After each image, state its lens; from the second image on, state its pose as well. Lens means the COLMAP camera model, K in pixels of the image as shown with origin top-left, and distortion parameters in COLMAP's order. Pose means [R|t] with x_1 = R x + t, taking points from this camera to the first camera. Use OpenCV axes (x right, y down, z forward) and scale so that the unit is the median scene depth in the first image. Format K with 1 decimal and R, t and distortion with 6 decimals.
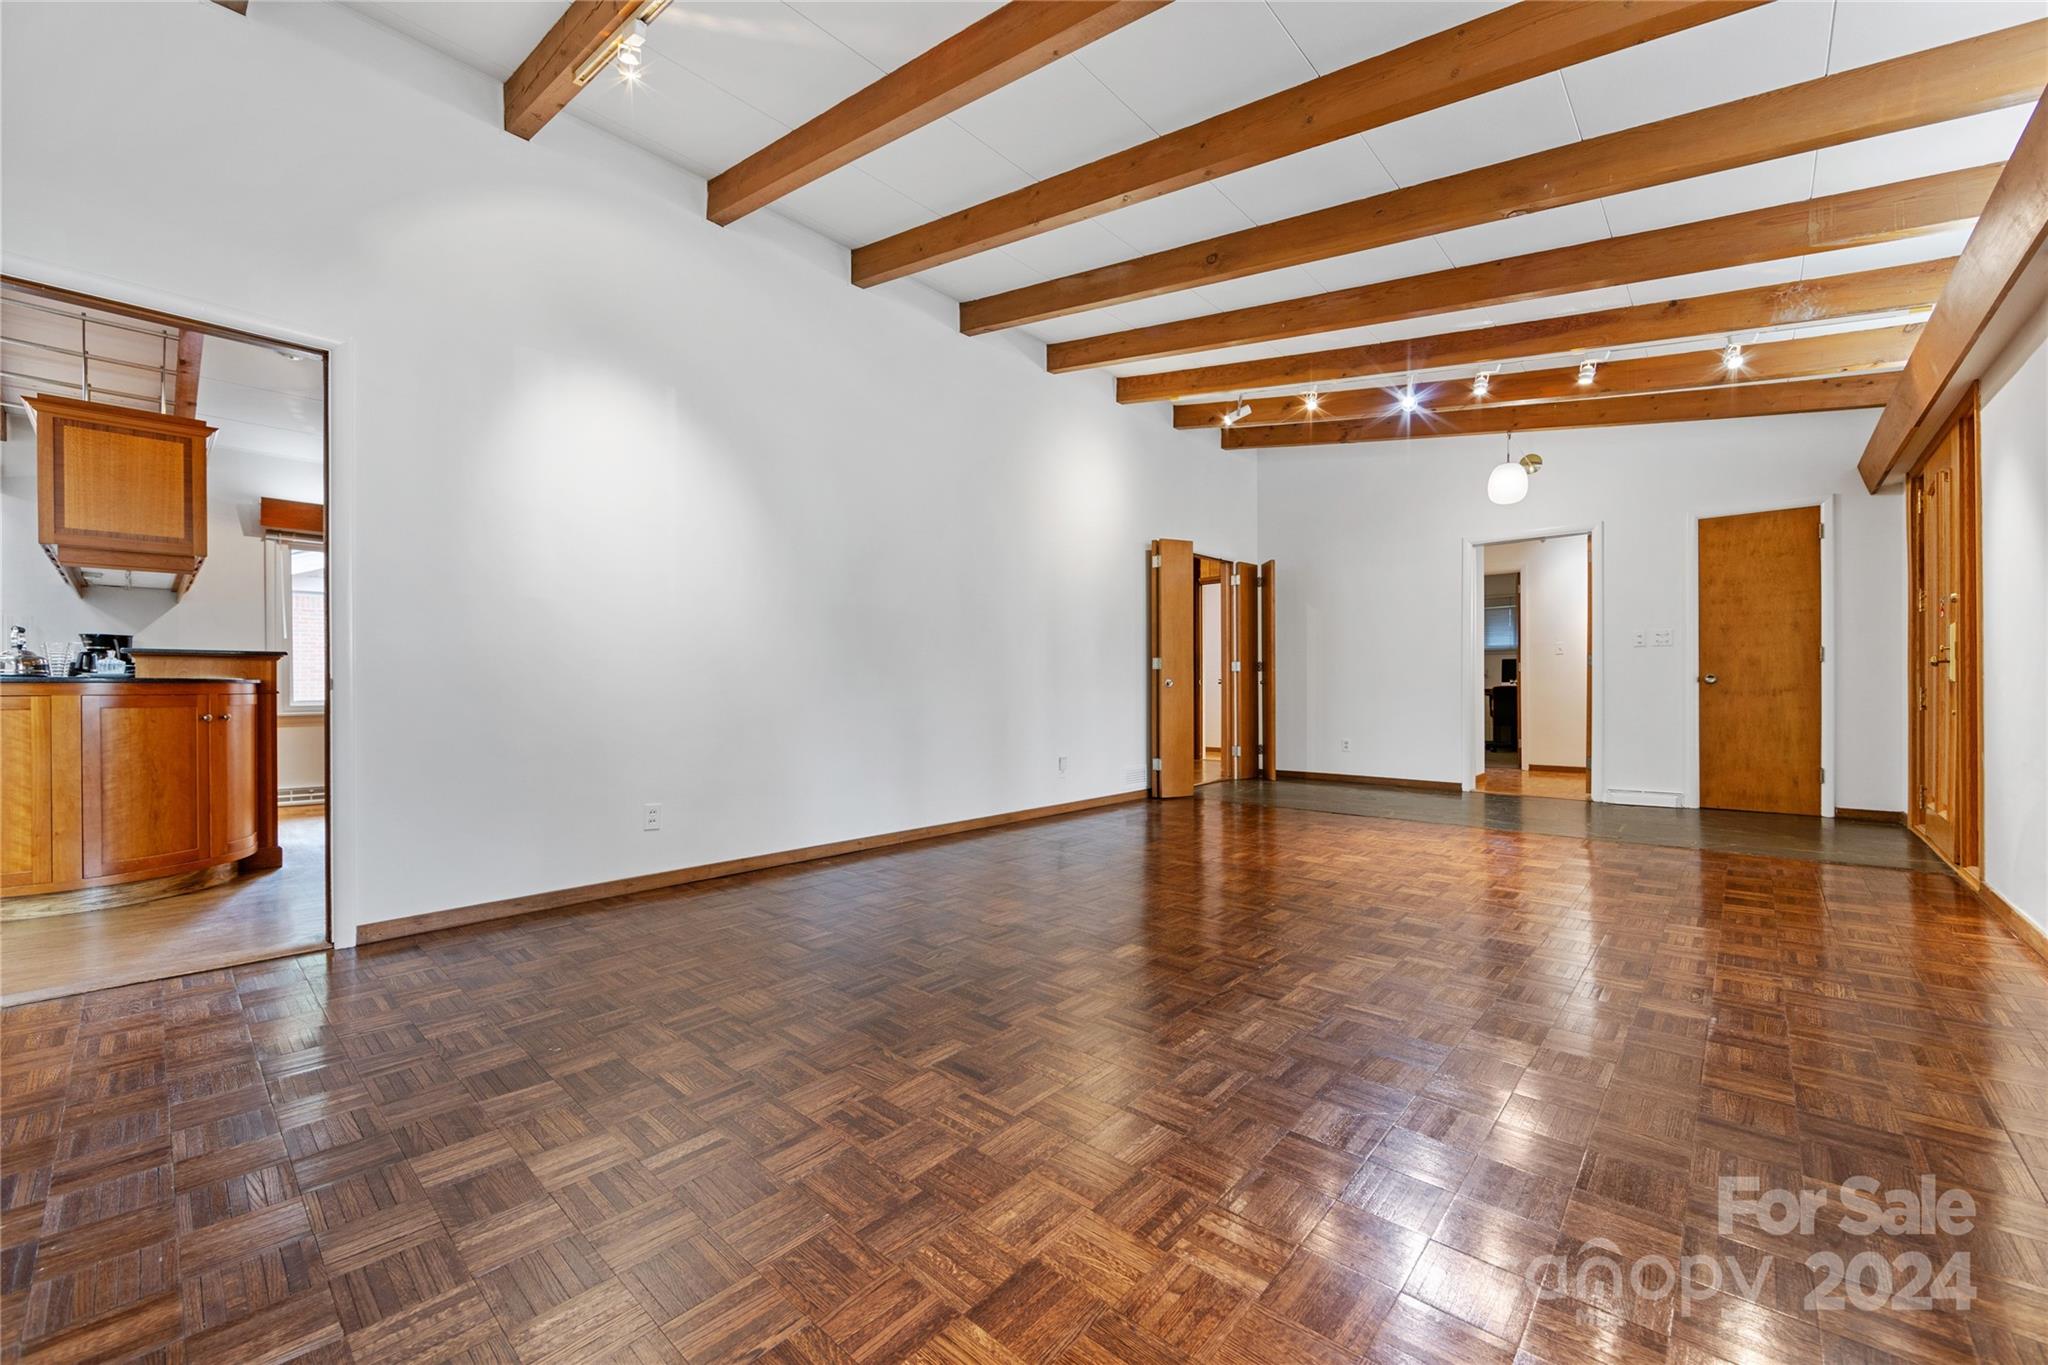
lens RADIAL K [[807.0, 0, 1022.4], [0, 807.0, 683.5], [0, 0, 1]] dist [-0.001350, -0.000005]
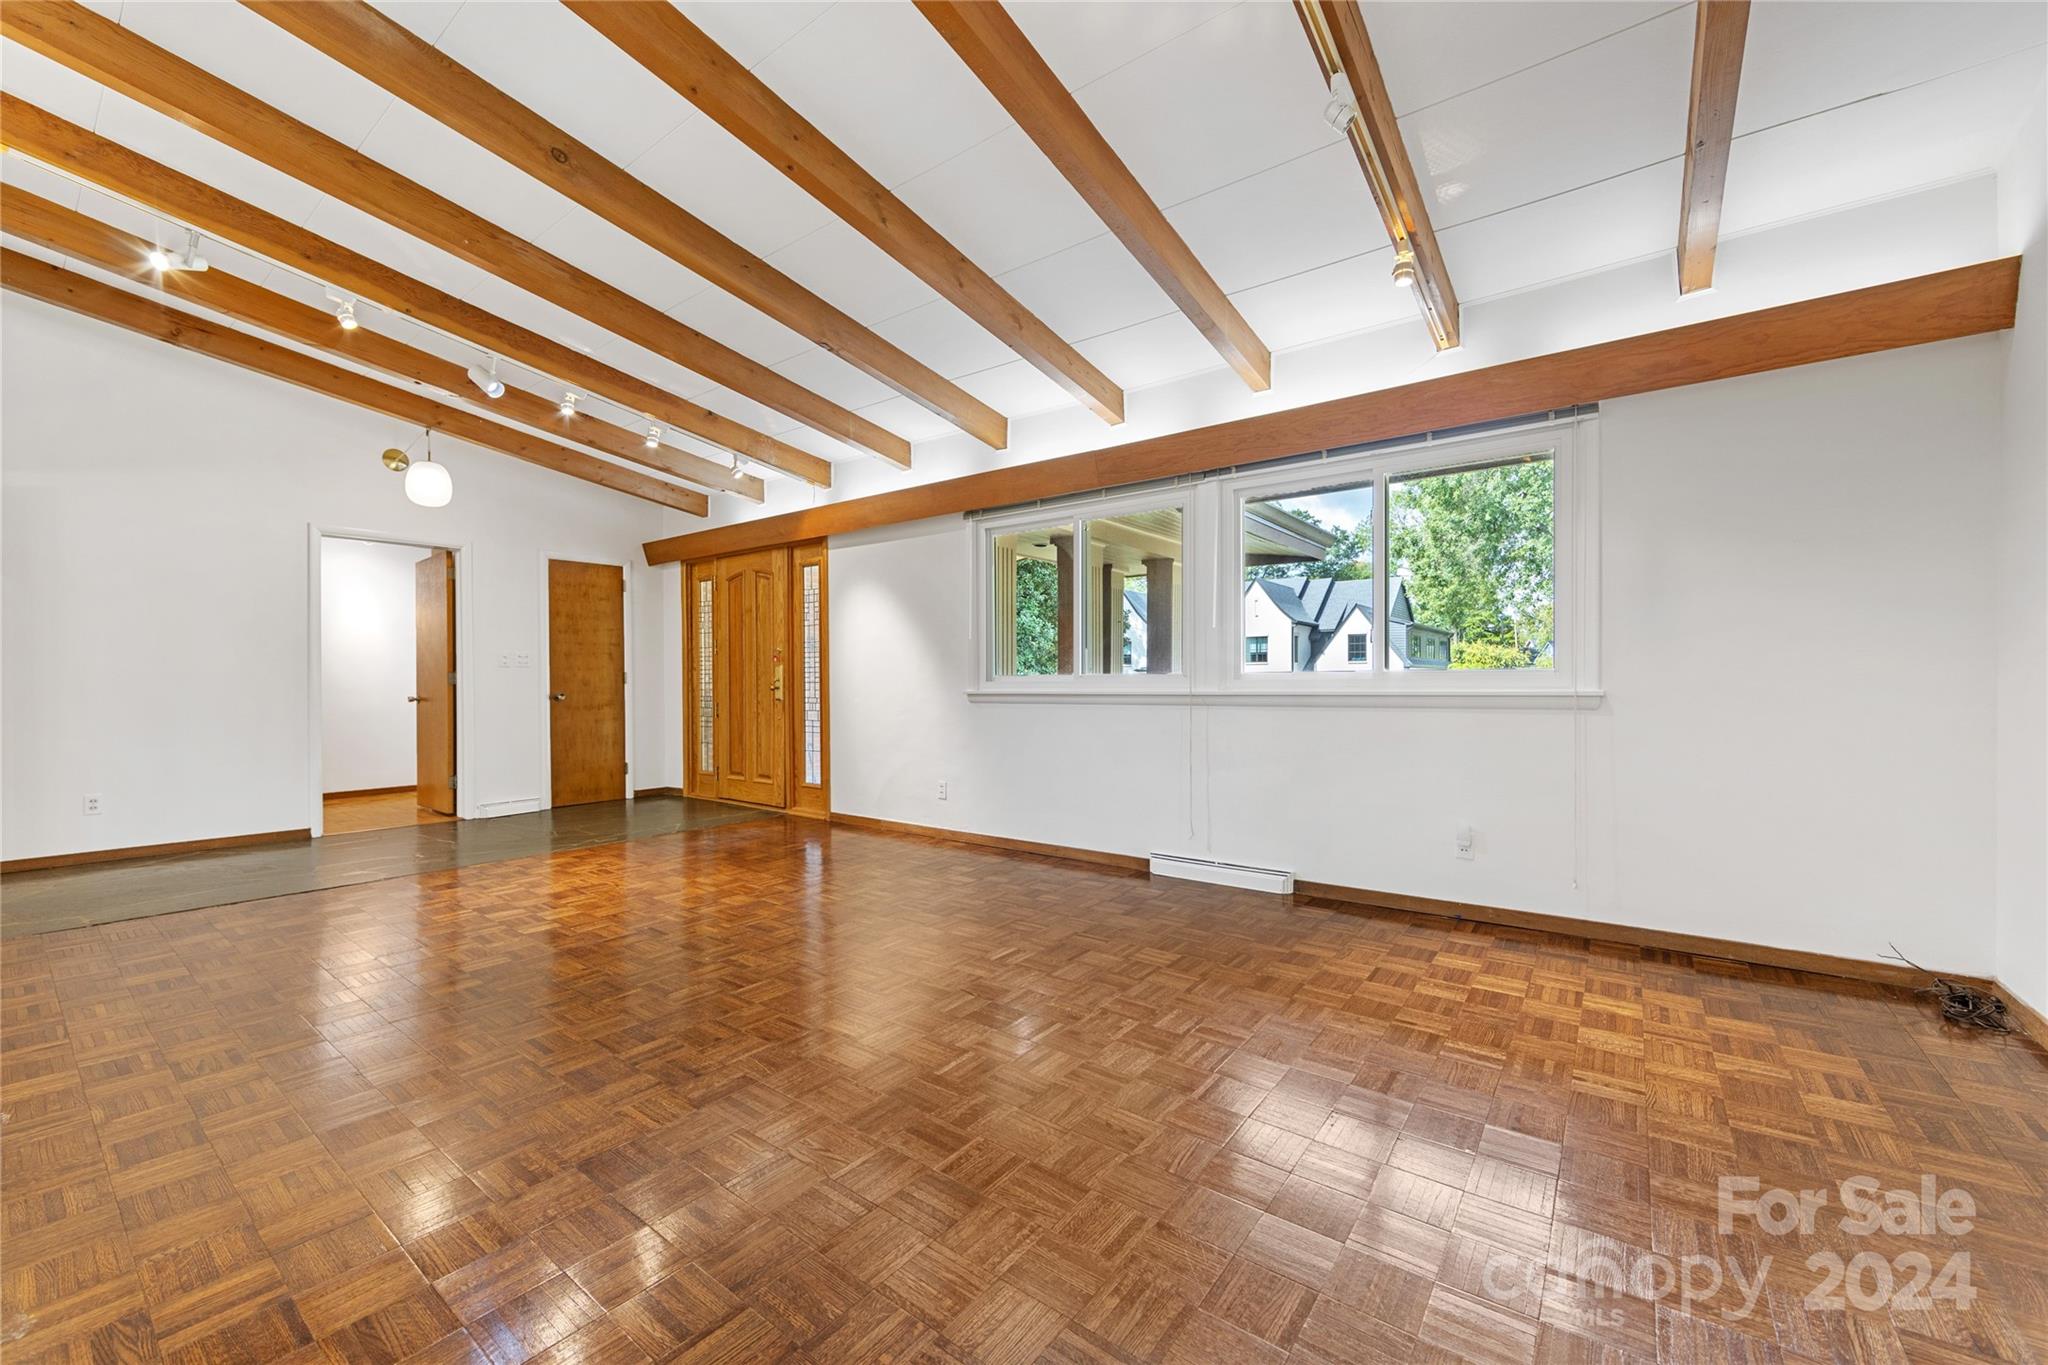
lens RADIAL K [[807.0, 0, 1021.9], [0, 807.0, 691.4], [0, 0, 1]] dist [-0.001350, -0.000005]
pose [[-0.092523, -0.006951, 0.995686, -0.389321], [-0.000415, 0.999976, 0.006942, -0.022300], [-0.995710, 0.000229, -0.092524, 0.449878]]
